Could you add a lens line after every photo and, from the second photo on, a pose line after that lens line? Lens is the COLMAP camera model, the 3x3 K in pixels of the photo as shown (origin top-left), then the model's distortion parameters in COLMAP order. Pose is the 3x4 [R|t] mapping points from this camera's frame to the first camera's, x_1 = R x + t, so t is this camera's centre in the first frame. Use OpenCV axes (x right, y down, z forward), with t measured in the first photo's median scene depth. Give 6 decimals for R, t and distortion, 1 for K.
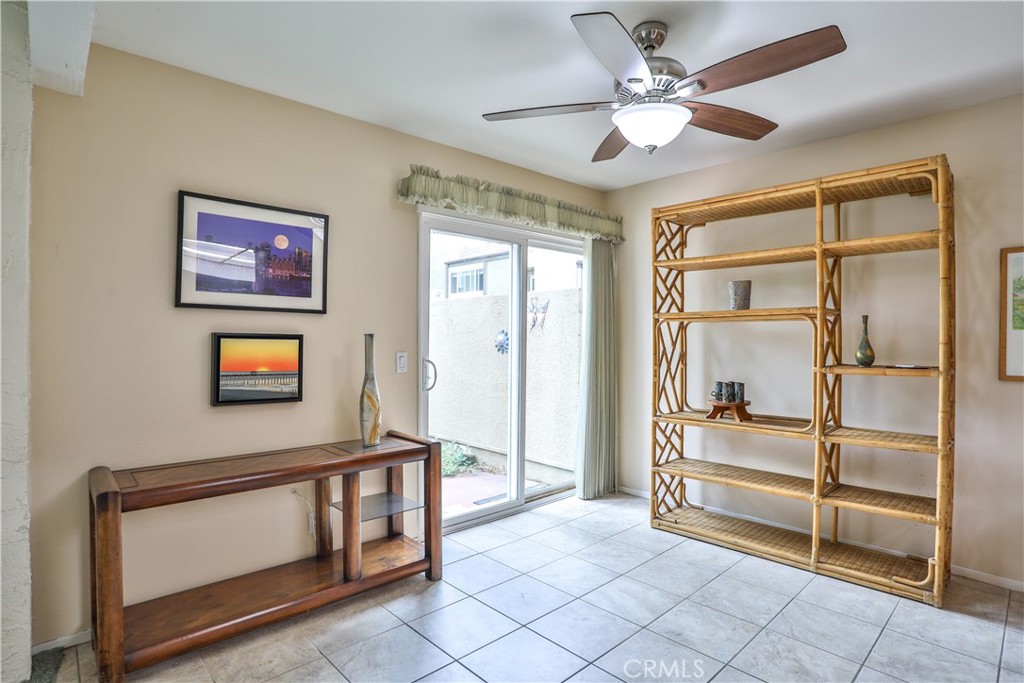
lens RADIAL K [[523.3, 0, 514.7], [0, 523.3, 347.1], [0, 0, 1]] dist [-0.047171, 0.011138]
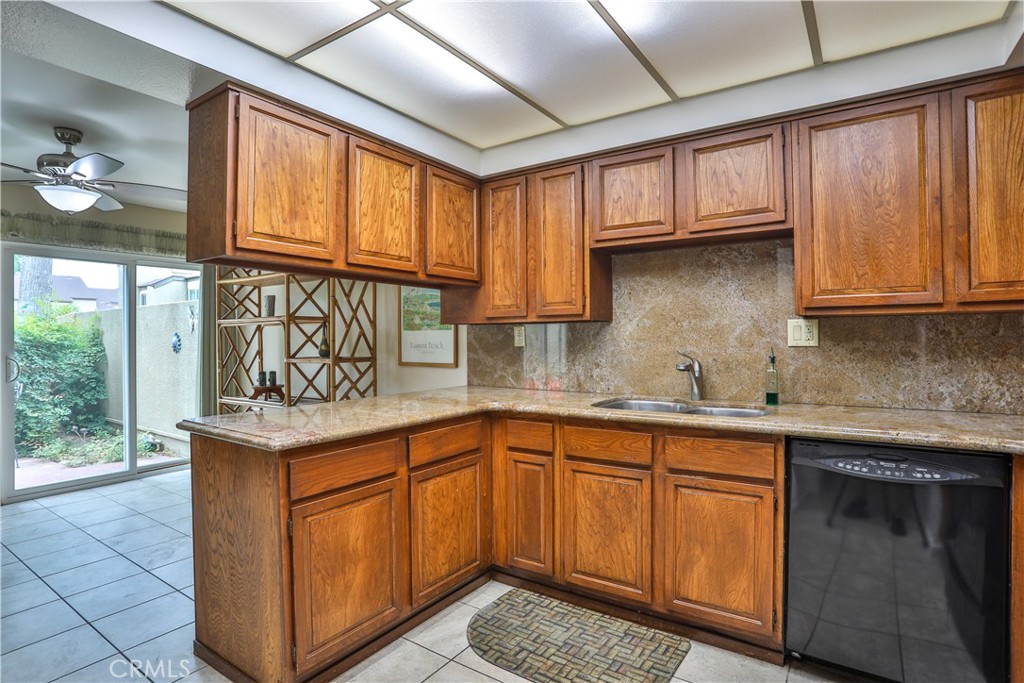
lens RADIAL K [[523.3, 0, 506.2], [0, 523.3, 340.1], [0, 0, 1]] dist [-0.047171, 0.011138]
pose [[0.981804, -0.011346, 0.189558, 0.693085], [0.014043, 0.999818, -0.012889, 0.012898], [-0.189377, 0.015316, 0.981785, -0.382258]]
